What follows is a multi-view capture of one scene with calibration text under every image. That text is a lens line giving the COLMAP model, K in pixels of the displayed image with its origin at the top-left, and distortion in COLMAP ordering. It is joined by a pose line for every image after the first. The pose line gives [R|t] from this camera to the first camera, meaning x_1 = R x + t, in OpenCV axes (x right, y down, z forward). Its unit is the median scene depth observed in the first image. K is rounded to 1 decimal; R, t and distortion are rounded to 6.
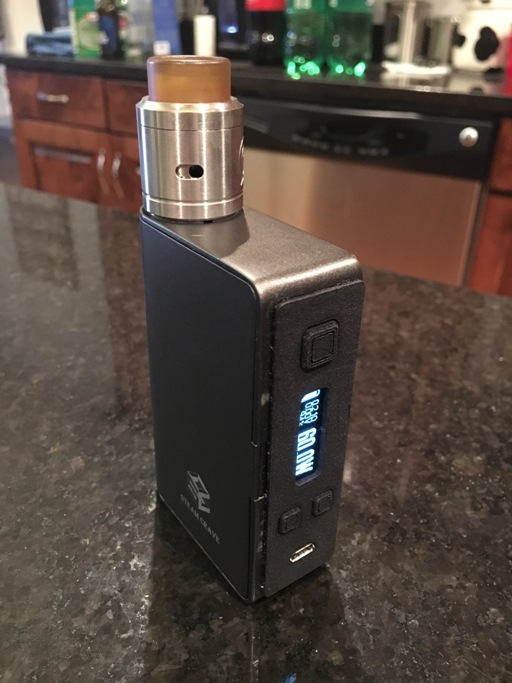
lens RADIAL K [[583.6, 0, 256.1], [0, 583.6, 317.5], [0, 0, 1]] dist [0.064264, -0.128465]
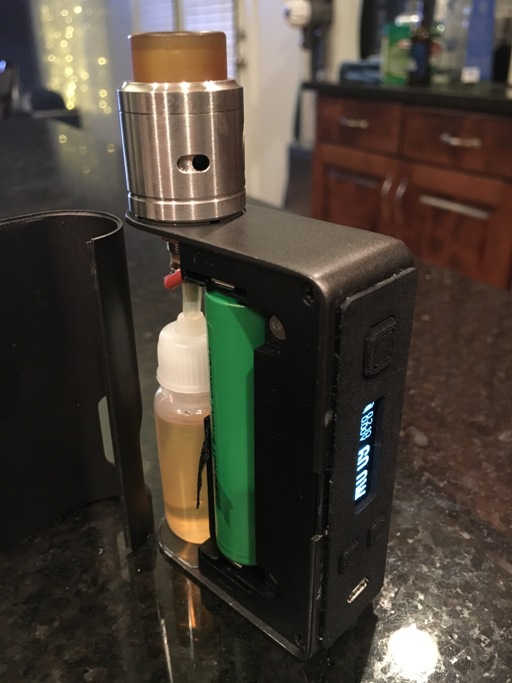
lens RADIAL K [[584.4, 0, 256.0], [0, 584.4, 341.5], [0, 0, 1]] dist [0.032131, -0.100638]
pose [[0.889554, 0.176441, -0.421382, 0.259739], [-0.177808, 0.983392, 0.036406, -0.037610], [0.420807, 0.042540, 0.906152, 0.204677]]
